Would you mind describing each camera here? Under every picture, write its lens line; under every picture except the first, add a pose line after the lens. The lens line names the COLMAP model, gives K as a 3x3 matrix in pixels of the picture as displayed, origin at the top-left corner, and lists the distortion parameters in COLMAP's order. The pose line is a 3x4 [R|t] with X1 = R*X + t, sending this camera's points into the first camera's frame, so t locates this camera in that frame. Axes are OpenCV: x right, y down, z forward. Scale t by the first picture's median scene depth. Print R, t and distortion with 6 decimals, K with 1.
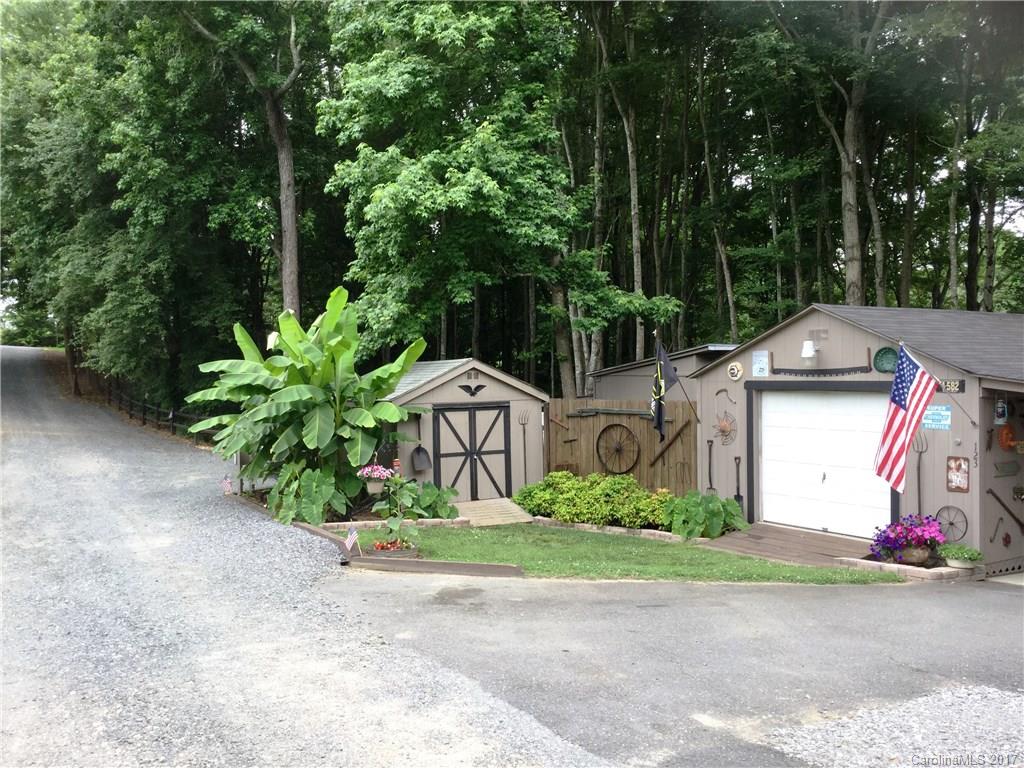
lens RADIAL K [[932.5, 0, 512.0], [0, 932.5, 384.0], [0, 0, 1]] dist [0.094035, -0.159671]
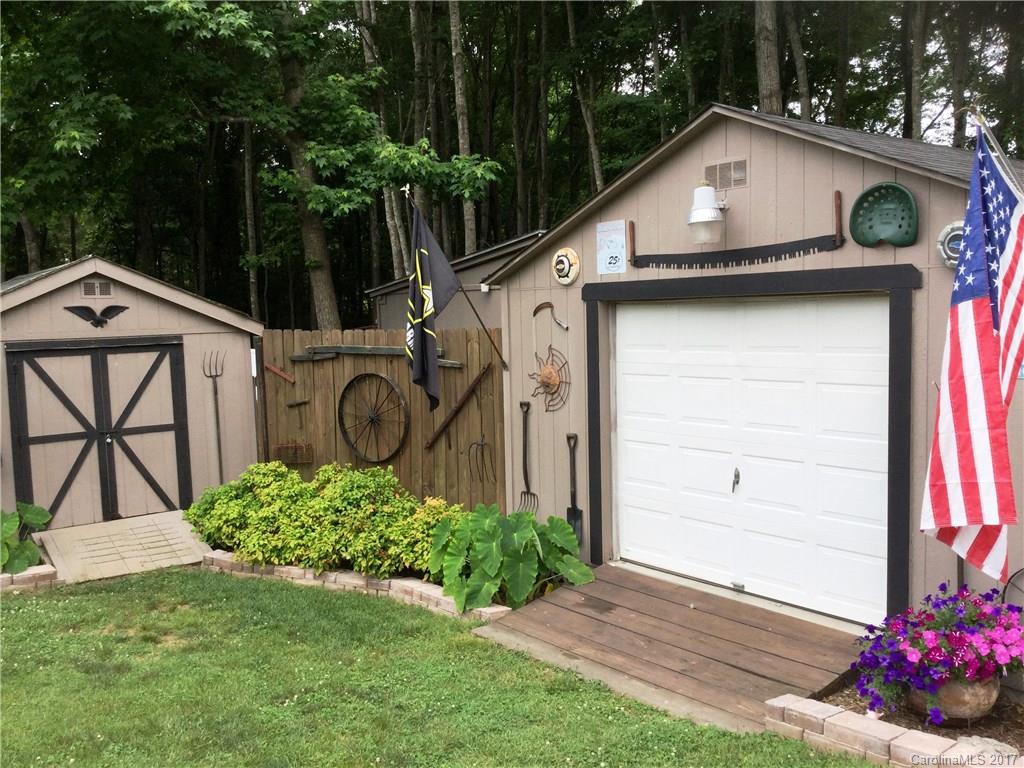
lens RADIAL K [[932.5, 0, 512.0], [0, 932.5, 384.0], [0, 0, 1]] dist [0.094035, -0.159671]
pose [[0.994969, -0.024045, 0.097255, 0.149187], [0.017759, 0.997728, 0.064985, 0.015487], [-0.098596, -0.062931, 0.993136, 0.467327]]
